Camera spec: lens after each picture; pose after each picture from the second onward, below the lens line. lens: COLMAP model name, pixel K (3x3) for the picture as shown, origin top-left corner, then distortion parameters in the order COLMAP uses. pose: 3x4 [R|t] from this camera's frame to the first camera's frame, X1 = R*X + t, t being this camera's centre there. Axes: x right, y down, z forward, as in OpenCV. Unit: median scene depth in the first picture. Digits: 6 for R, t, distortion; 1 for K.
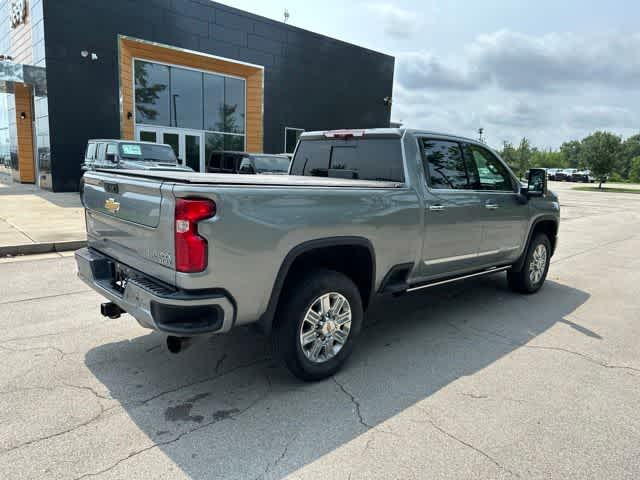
lens RADIAL K [[449.7, 0, 321.5], [0, 449.7, 241.4], [0, 0, 1]] dist [0.030023, -0.025742]
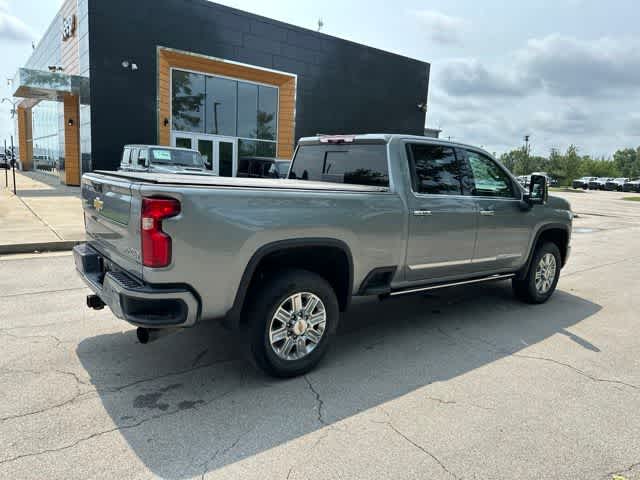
lens RADIAL K [[449.7, 0, 321.7], [0, 449.7, 240.2], [0, 0, 1]] dist [0.030023, -0.025742]
pose [[0.995917, 0.022133, -0.087516, 0.109379], [-0.023610, 0.999595, -0.015872, 0.007307], [0.087129, 0.017873, 0.996037, -0.015439]]
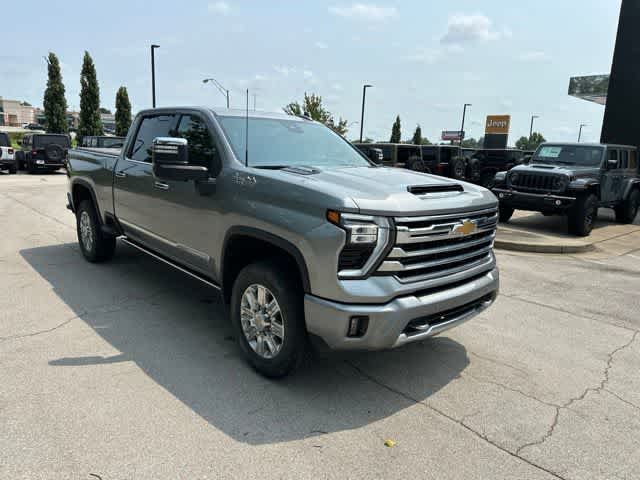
lens RADIAL K [[449.7, 0, 316.2], [0, 449.7, 236.7], [0, 0, 1]] dist [0.030023, -0.025742]
pose [[-0.031370, 0.144679, -0.988981, 1.316235], [-0.204104, 0.967691, 0.148039, -0.185000], [0.978447, 0.206499, -0.000827, 1.396563]]
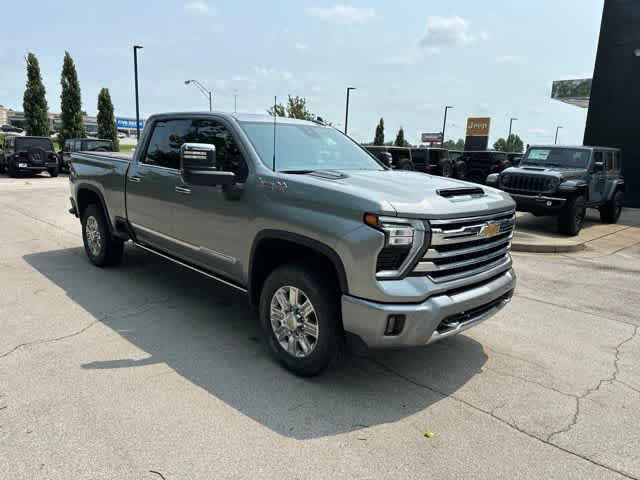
lens RADIAL K [[449.7, 0, 315.3], [0, 449.7, 243.3], [0, 0, 1]] dist [0.030023, -0.025742]
pose [[0.010805, 0.154673, -0.987907, 1.339763], [-0.200485, 0.968238, 0.149401, -0.173207], [0.979637, 0.196446, 0.041472, 1.318171]]
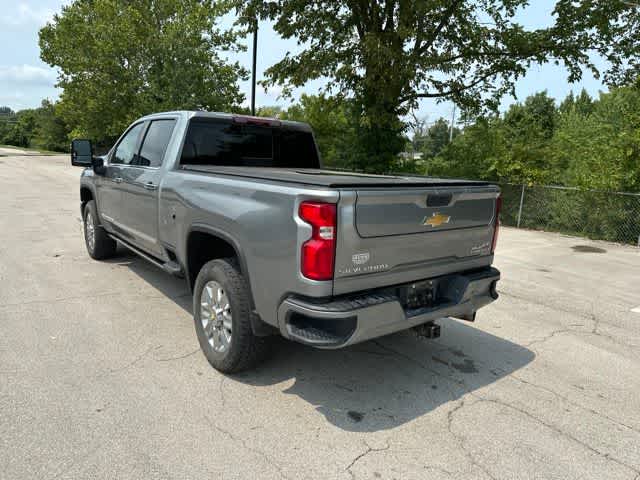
lens RADIAL K [[449.7, 0, 318.7], [0, 449.7, 240.3], [0, 0, 1]] dist [0.030023, -0.025742]
pose [[0.093570, -0.222945, 0.970330, -0.929864], [0.125640, 0.969459, 0.210629, -0.172834], [-0.987653, 0.102204, 0.118723, 0.763233]]
